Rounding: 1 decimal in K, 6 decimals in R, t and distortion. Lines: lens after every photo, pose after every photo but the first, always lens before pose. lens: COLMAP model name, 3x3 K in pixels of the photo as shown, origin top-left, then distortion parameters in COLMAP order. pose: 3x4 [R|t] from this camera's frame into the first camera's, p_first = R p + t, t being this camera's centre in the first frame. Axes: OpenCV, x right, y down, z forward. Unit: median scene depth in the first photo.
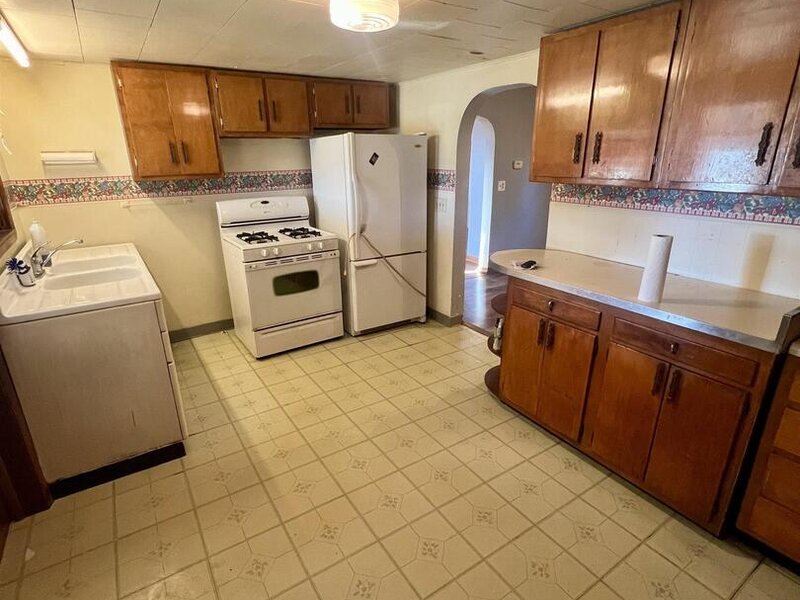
lens RADIAL K [[429.6, 0, 401.8], [0, 429.6, 300.1], [0, 0, 1]] dist [-0.018113, 0.000043]
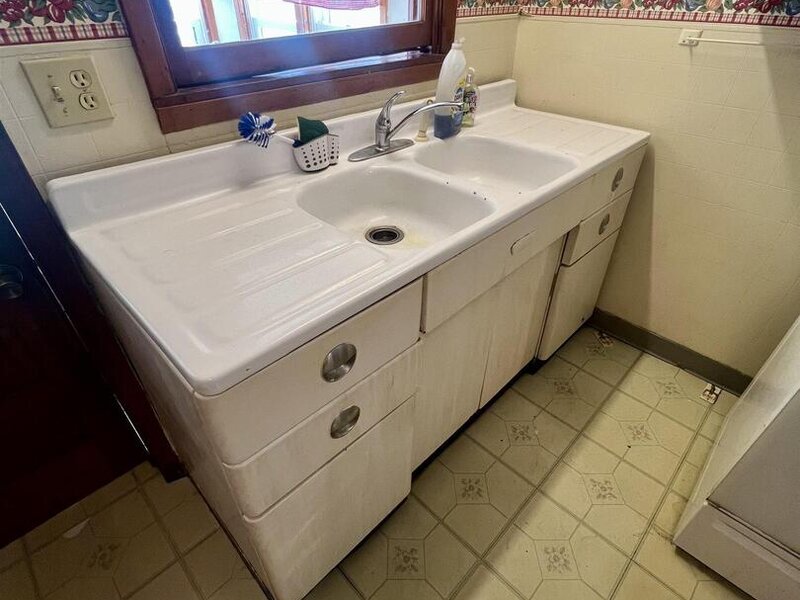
lens RADIAL K [[429.6, 0, 402.4], [0, 429.6, 306.2], [0, 0, 1]] dist [-0.018113, 0.000043]
pose [[0.206415, 0.580981, -0.787308, -0.199820], [-0.314593, 0.801319, 0.508840, -0.124138], [0.926512, 0.142650, 0.348177, 0.582542]]
